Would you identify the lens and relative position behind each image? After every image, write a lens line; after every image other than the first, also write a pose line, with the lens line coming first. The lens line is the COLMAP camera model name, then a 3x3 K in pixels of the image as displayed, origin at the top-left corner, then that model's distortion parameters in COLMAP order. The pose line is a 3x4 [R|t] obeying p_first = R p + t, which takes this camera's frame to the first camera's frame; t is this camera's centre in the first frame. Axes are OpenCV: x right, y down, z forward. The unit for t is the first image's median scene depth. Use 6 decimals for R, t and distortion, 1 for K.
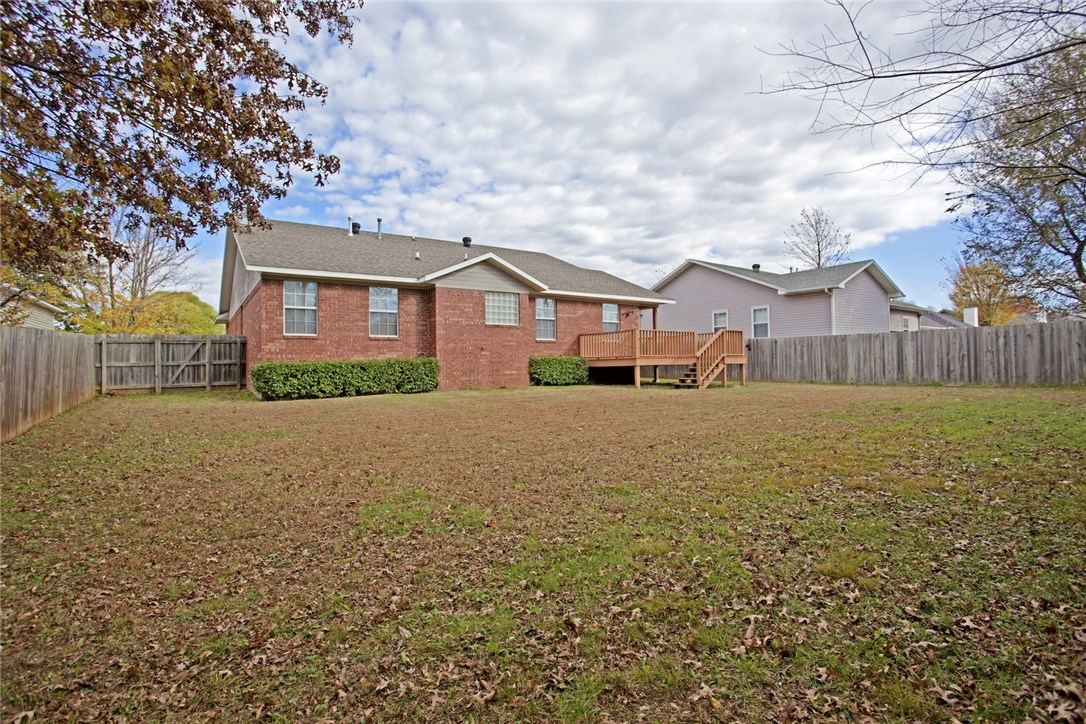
lens RADIAL K [[527.8, 0, 543.0], [0, 527.8, 362.0], [0, 0, 1]] dist [-0.111243, 0.000071]
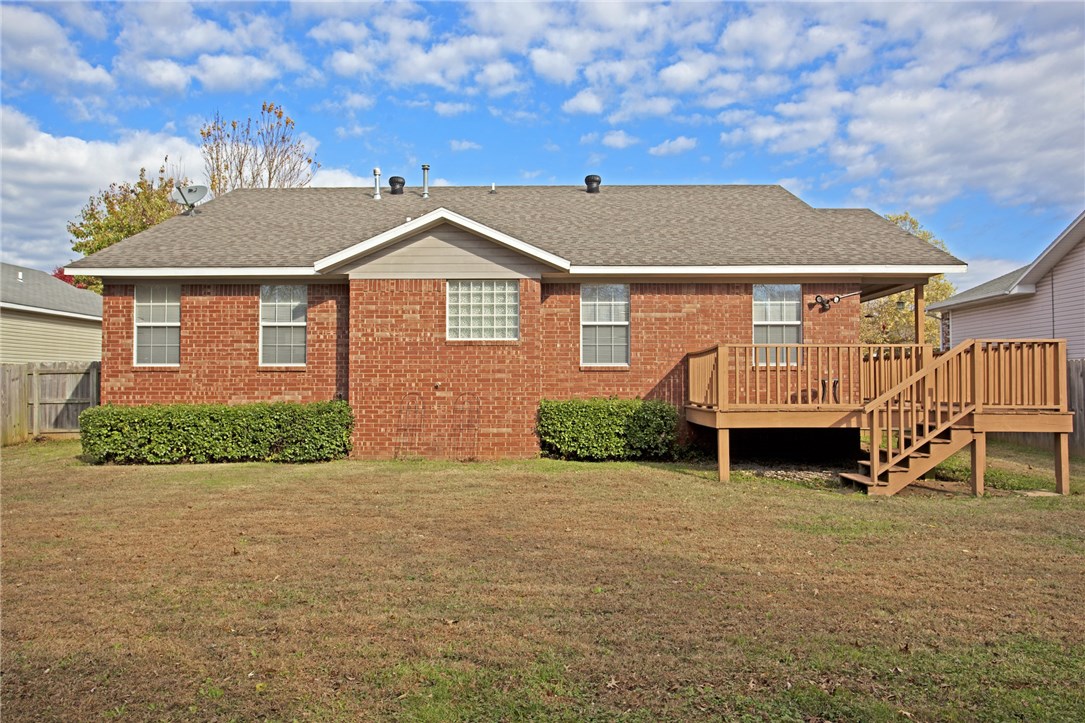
lens RADIAL K [[870.7, 0, 542.5], [0, 870.7, 361.5], [0, 0, 1]] dist [-0.031905, 0.083542]
pose [[0.802376, -0.005265, -0.596796, 0.475116], [-0.006924, 0.999812, -0.018129, -0.032732], [0.596779, 0.018679, 0.802188, 0.317911]]
